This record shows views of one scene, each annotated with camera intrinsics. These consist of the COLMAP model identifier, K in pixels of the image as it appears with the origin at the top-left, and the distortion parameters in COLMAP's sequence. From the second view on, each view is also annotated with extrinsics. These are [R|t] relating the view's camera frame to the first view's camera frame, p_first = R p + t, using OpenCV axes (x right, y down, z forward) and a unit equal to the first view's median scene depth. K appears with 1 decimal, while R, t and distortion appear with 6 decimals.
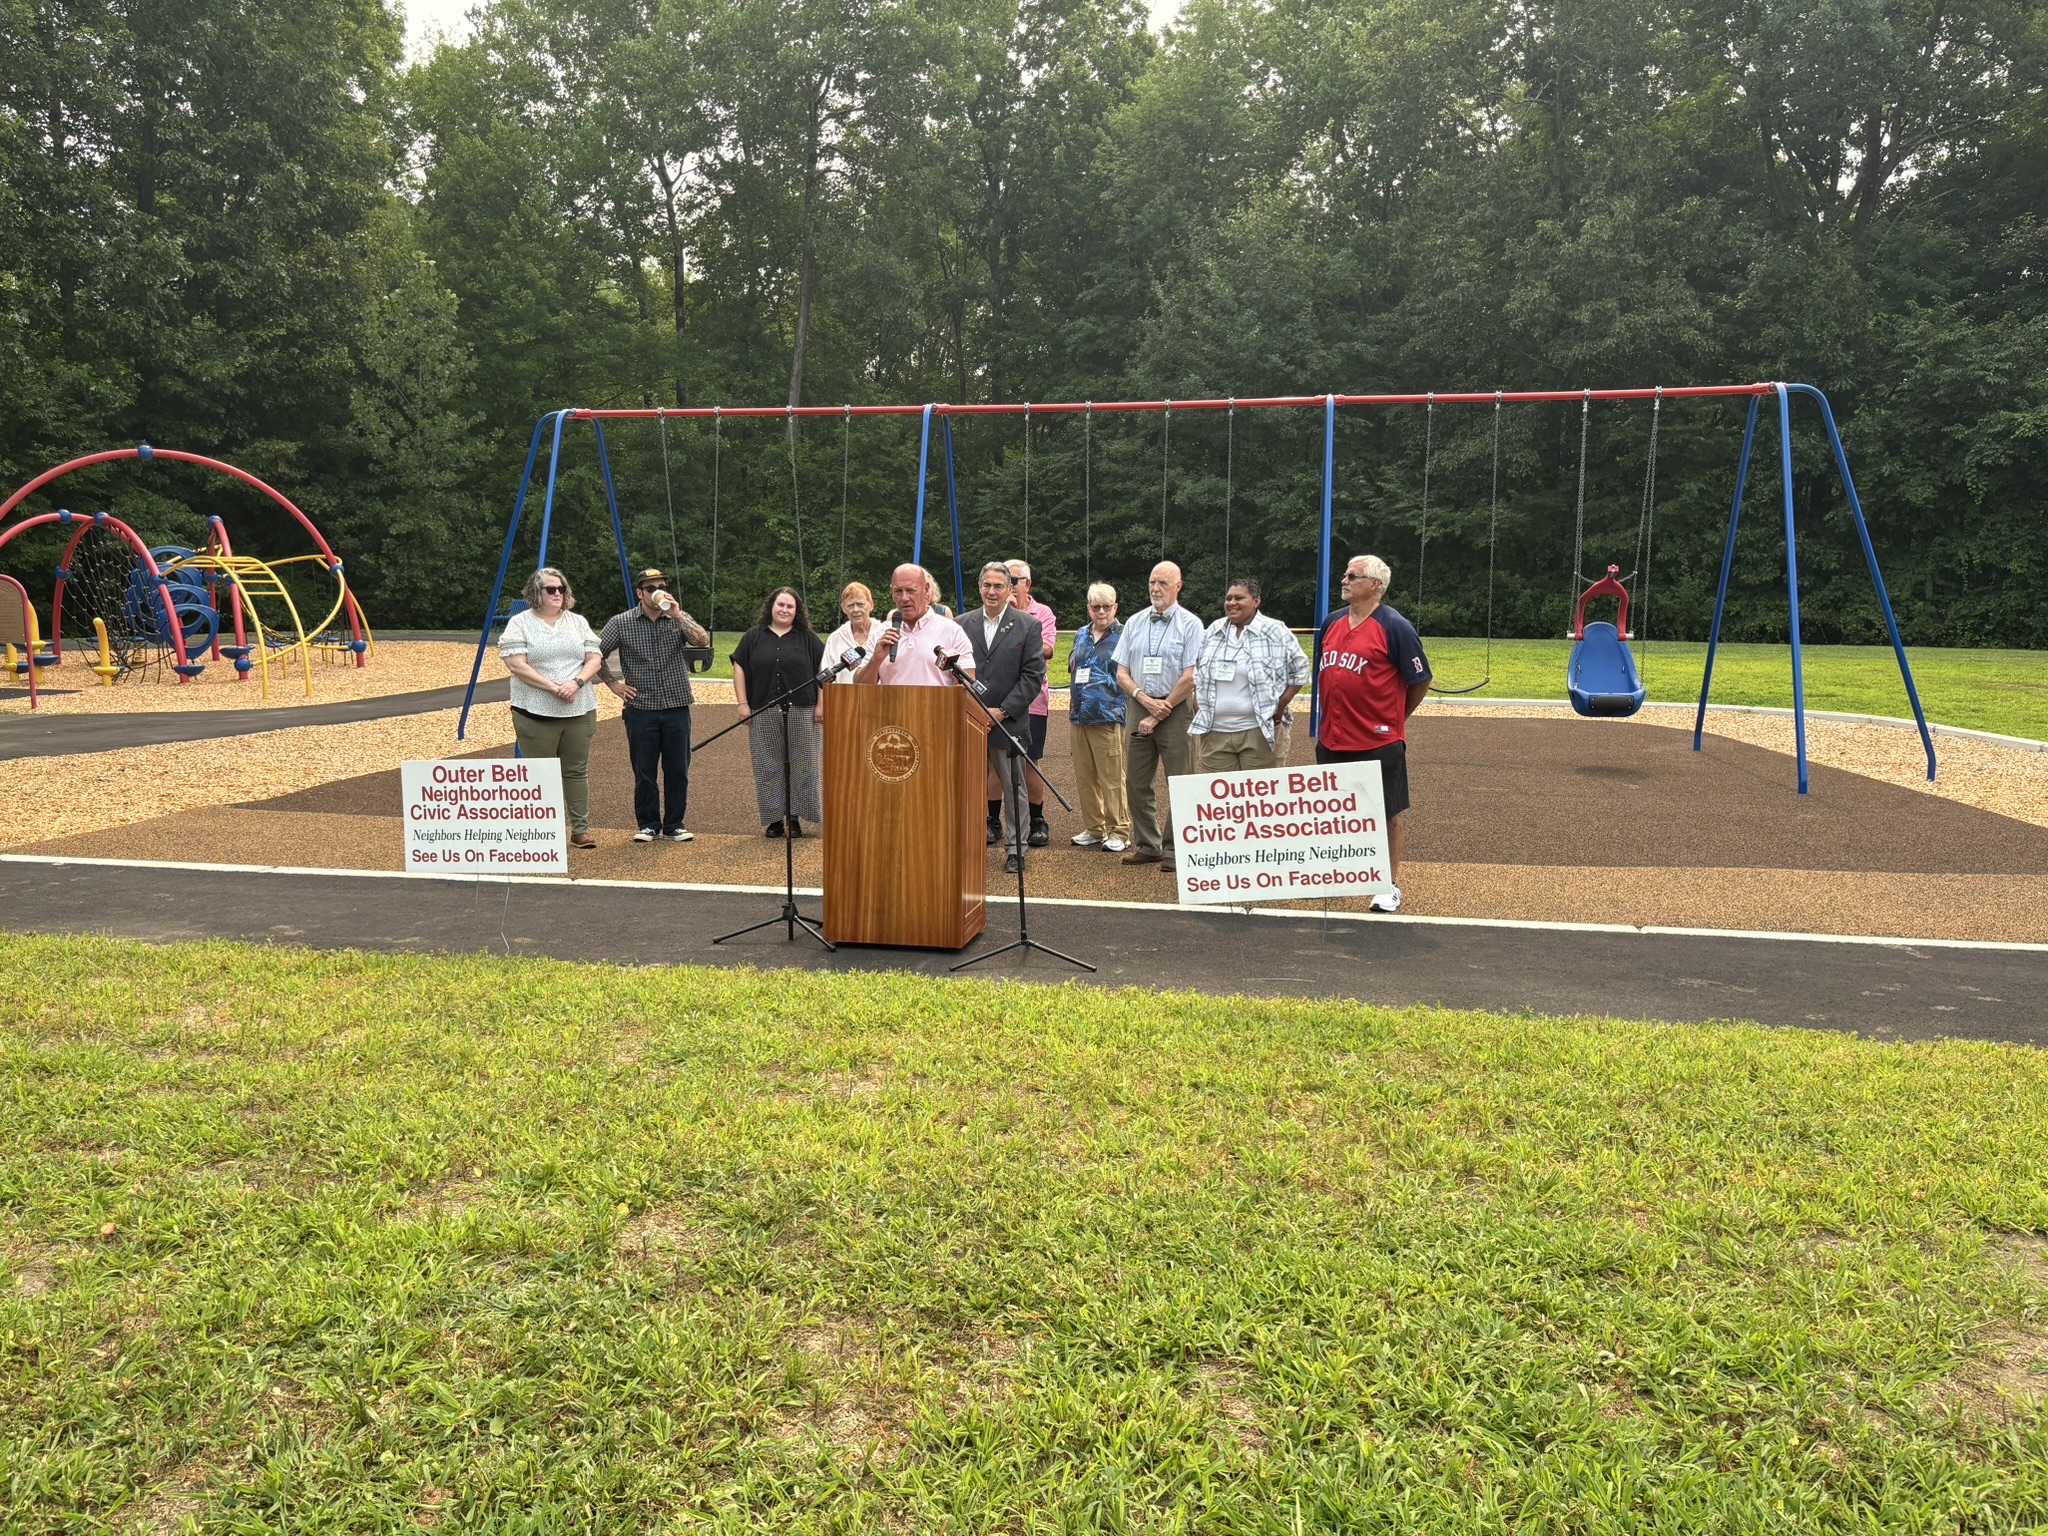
lens RADIAL K [[1567.0, 0, 1005.9], [0, 1567.0, 770.8], [0, 0, 1]] dist [0.053523, -0.050345]
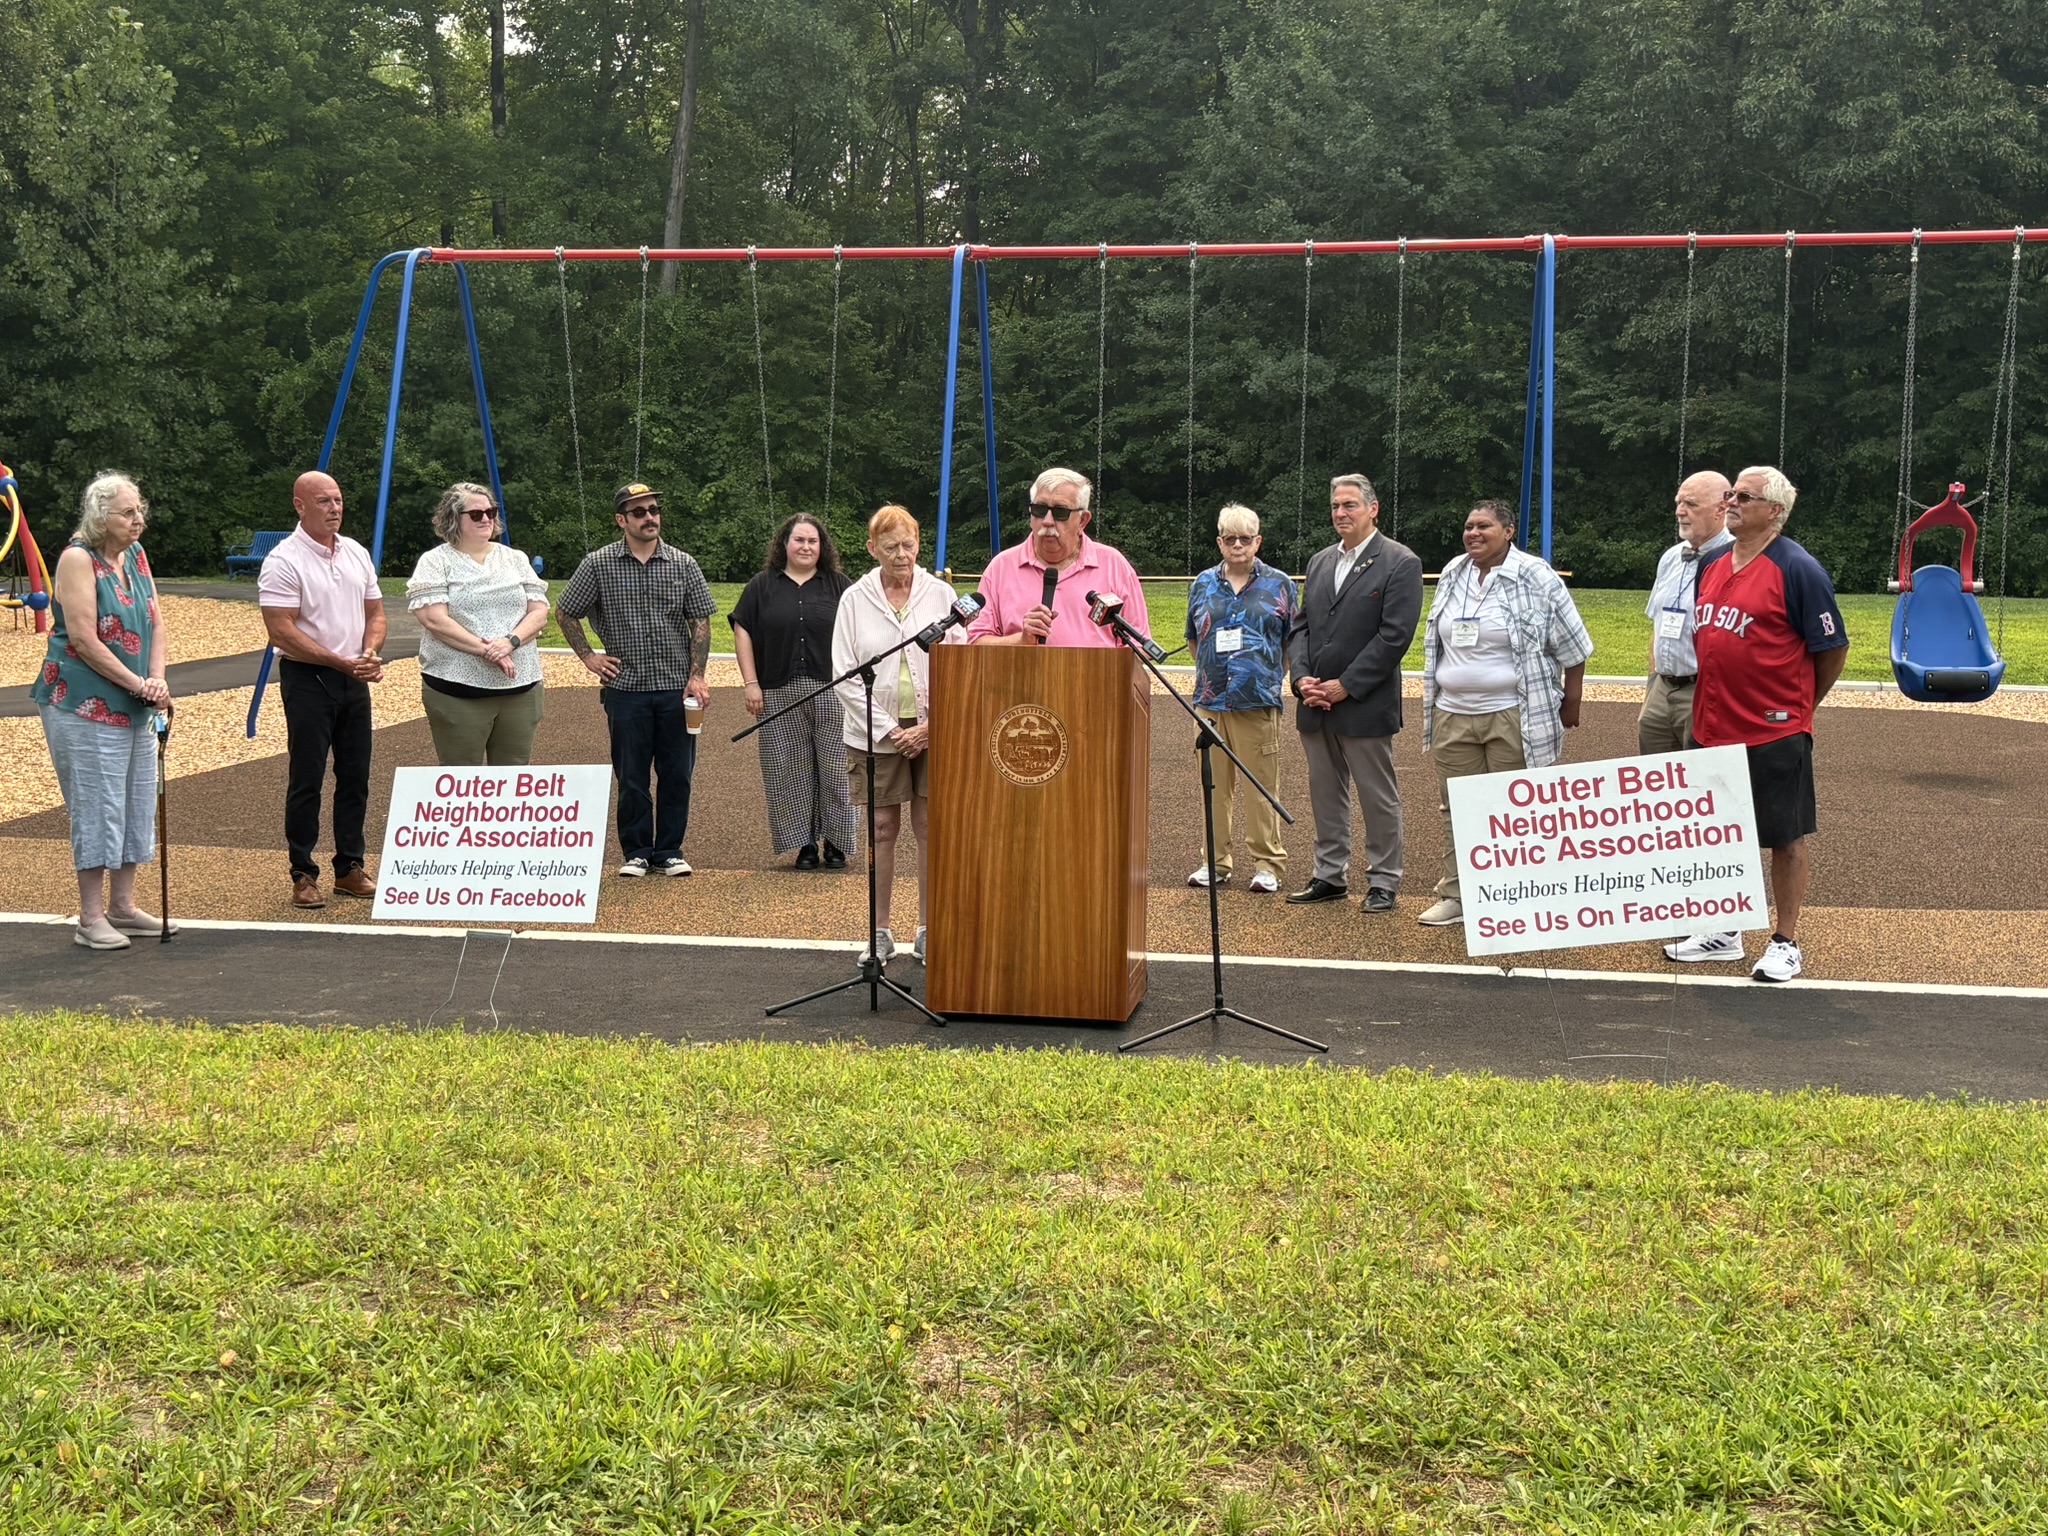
lens RADIAL K [[2379.0, 0, 1035.5], [0, 2379.0, 747.4], [0, 0, 1]] dist [0.049168, 0.000000]
pose [[0.999405, -0.000757, 0.034474, -0.104292], [0.001433, 0.999808, -0.019563, 0.011275], [-0.034452, 0.019601, 0.999214, -0.065707]]
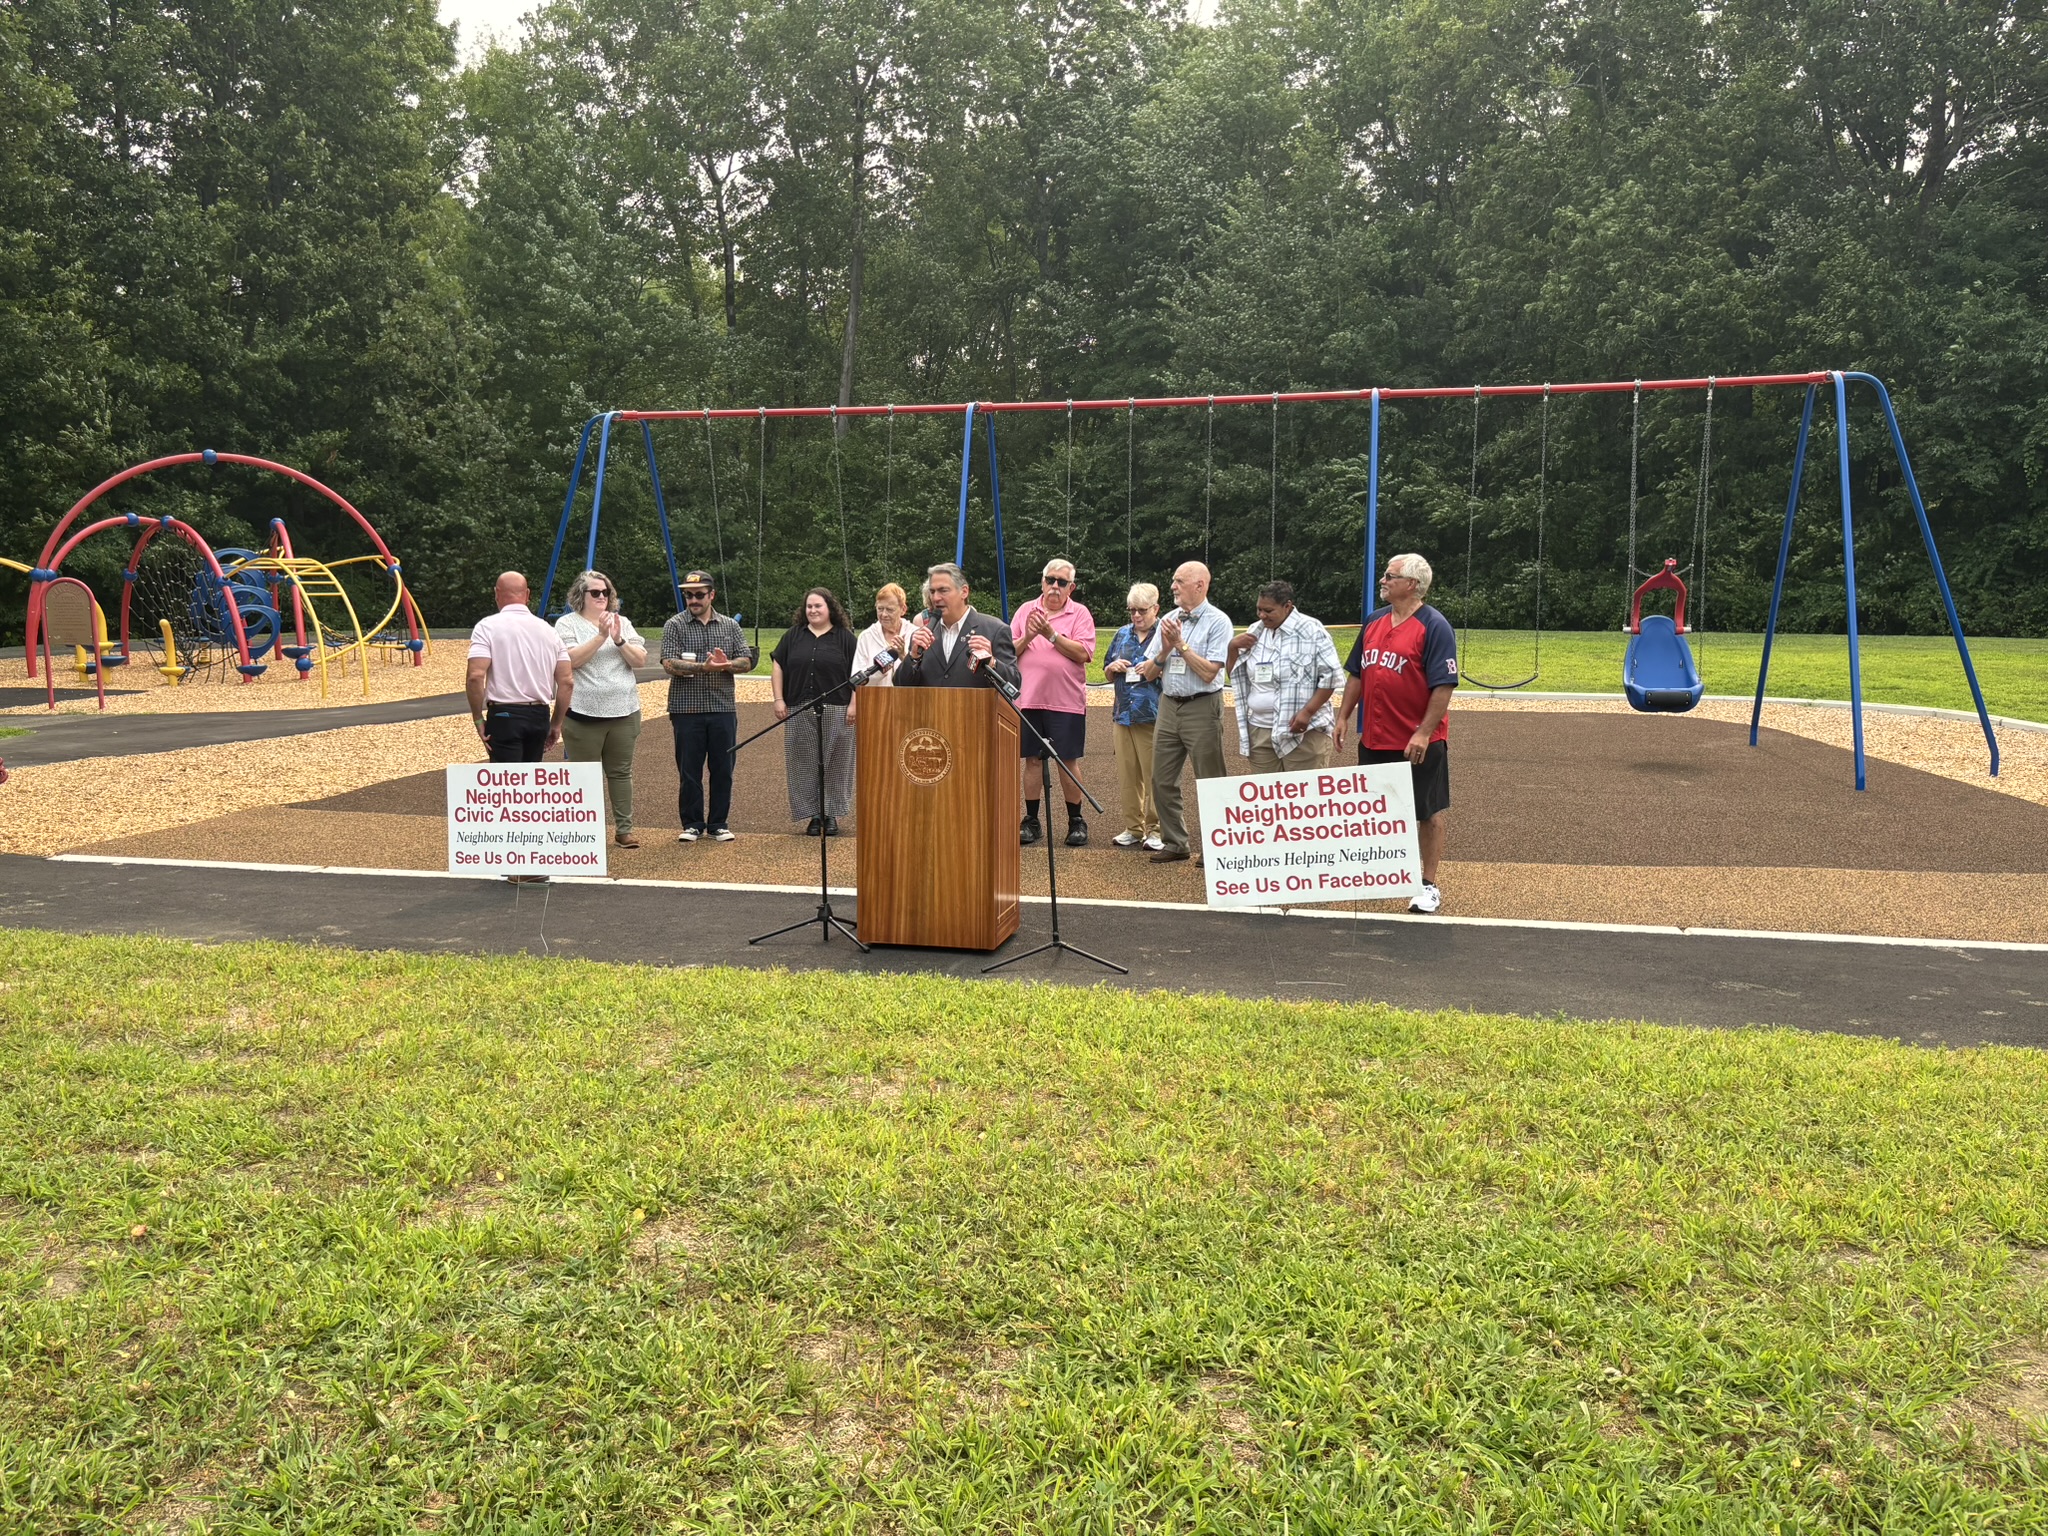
lens RADIAL K [[1567.0, 0, 1005.9], [0, 1567.0, 773.3], [0, 0, 1]] dist [0.053523, -0.050345]
pose [[0.999390, -0.002619, -0.034815, 0.013943], [0.002815, 0.999980, 0.005591, -0.004996], [0.034800, -0.005686, 0.999378, -0.000990]]
